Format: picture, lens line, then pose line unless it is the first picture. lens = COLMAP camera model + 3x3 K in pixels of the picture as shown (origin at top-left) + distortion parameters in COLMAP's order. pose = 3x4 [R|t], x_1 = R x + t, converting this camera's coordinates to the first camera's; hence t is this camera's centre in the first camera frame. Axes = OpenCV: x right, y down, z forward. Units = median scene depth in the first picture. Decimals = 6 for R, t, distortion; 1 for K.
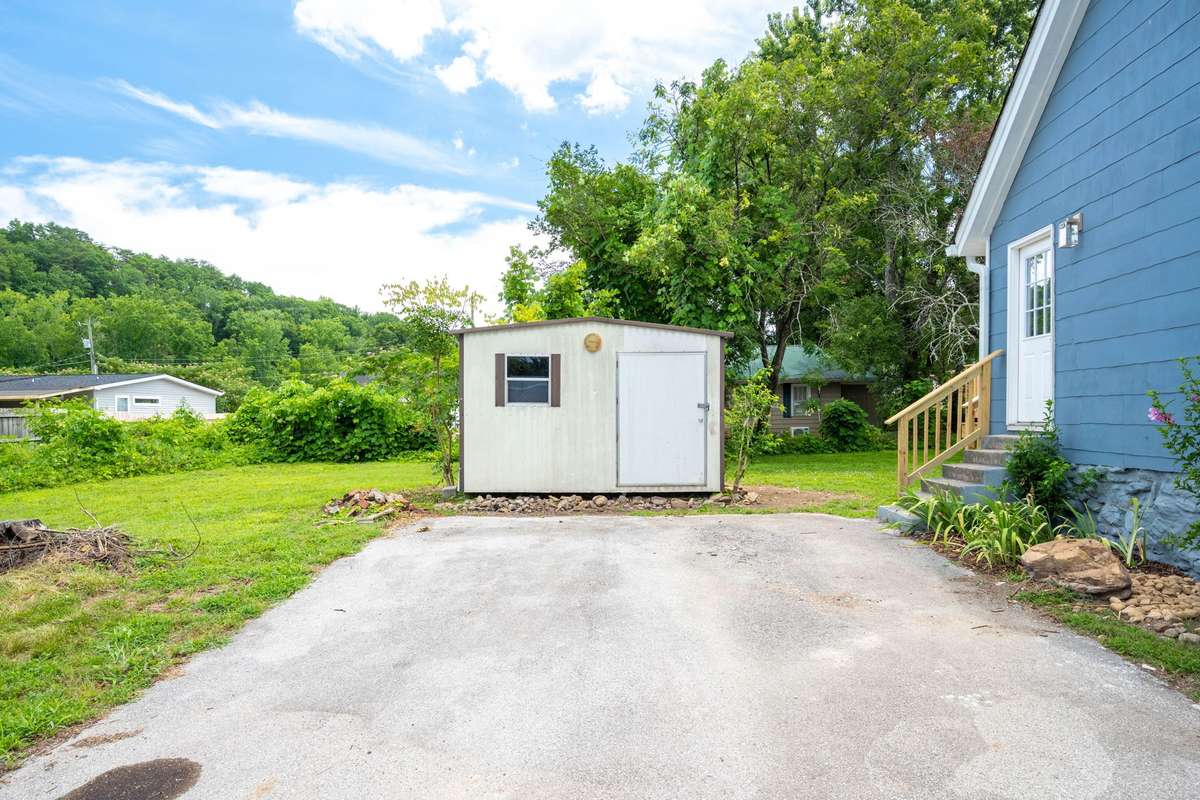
lens RADIAL K [[689.0, 0, 624.1], [0, 689.0, 431.3], [0, 0, 1]] dist [-0.007511, 0.000649]
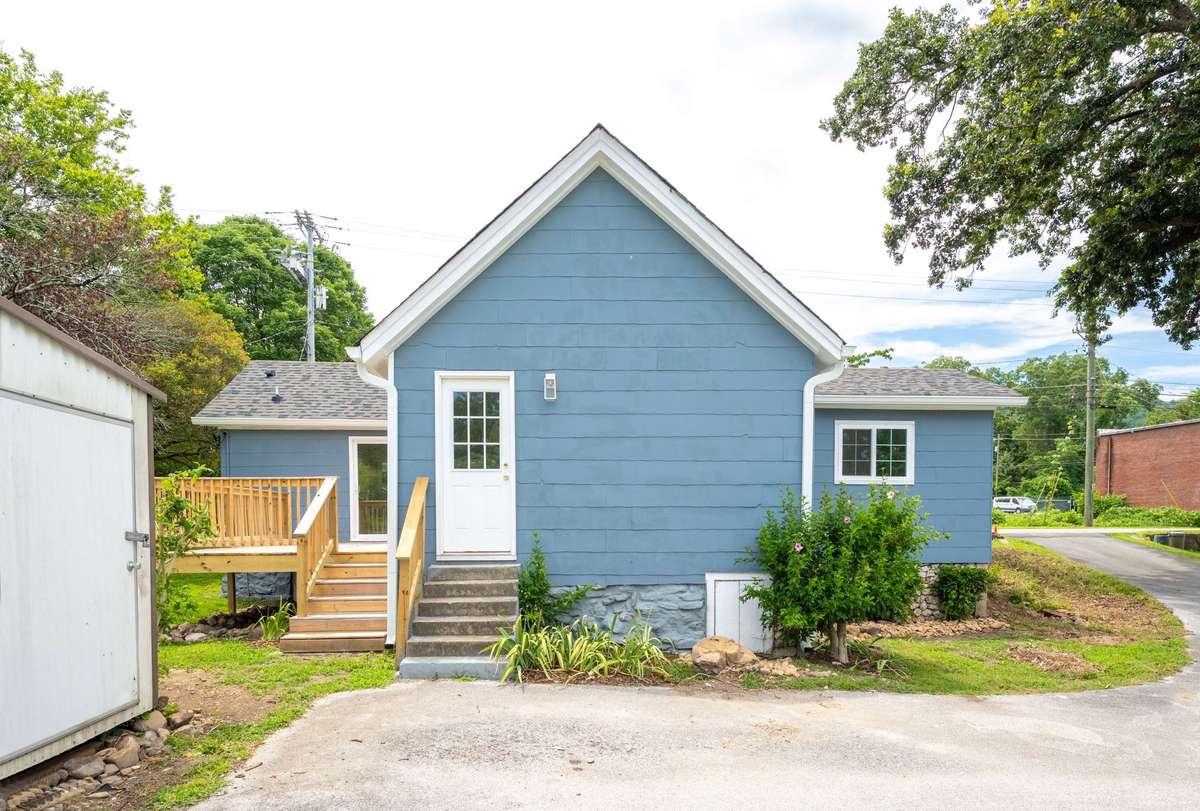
lens RADIAL K [[688.9, 0, 605.9], [0, 688.9, 547.9], [0, 0, 1]] dist [-0.001956, -0.000574]
pose [[-0.061779, -0.023904, 0.997804, -0.374269], [0.023926, 0.999390, 0.025423, -0.033266], [-0.997803, 0.025444, -0.061169, 0.700772]]
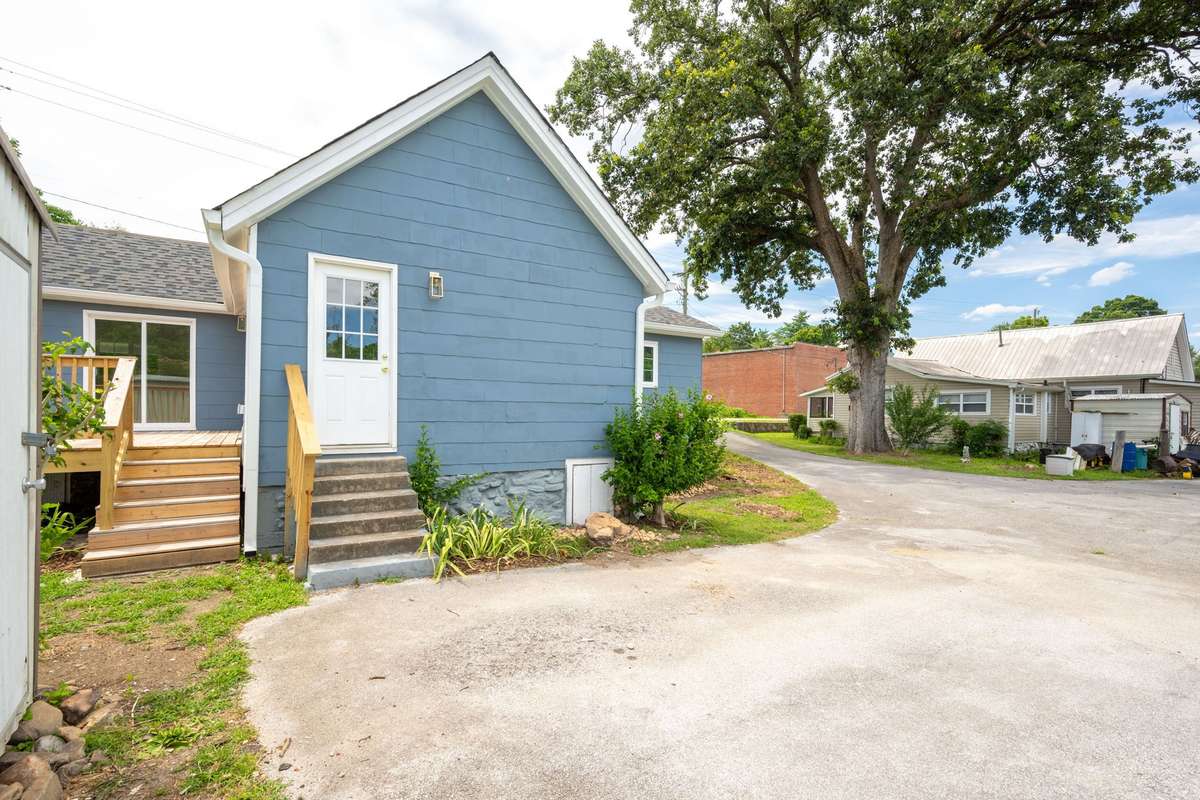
lens RADIAL K [[546.4, 0, 604.1], [0, 546.4, 418.0], [0, 0, 1]] dist [-0.000148, -0.000089]
pose [[-0.546390, -0.001191, 0.837530, -0.226694], [0.014801, 0.999829, 0.011077, -0.045106], [-0.837400, 0.018448, -0.546279, 0.912219]]
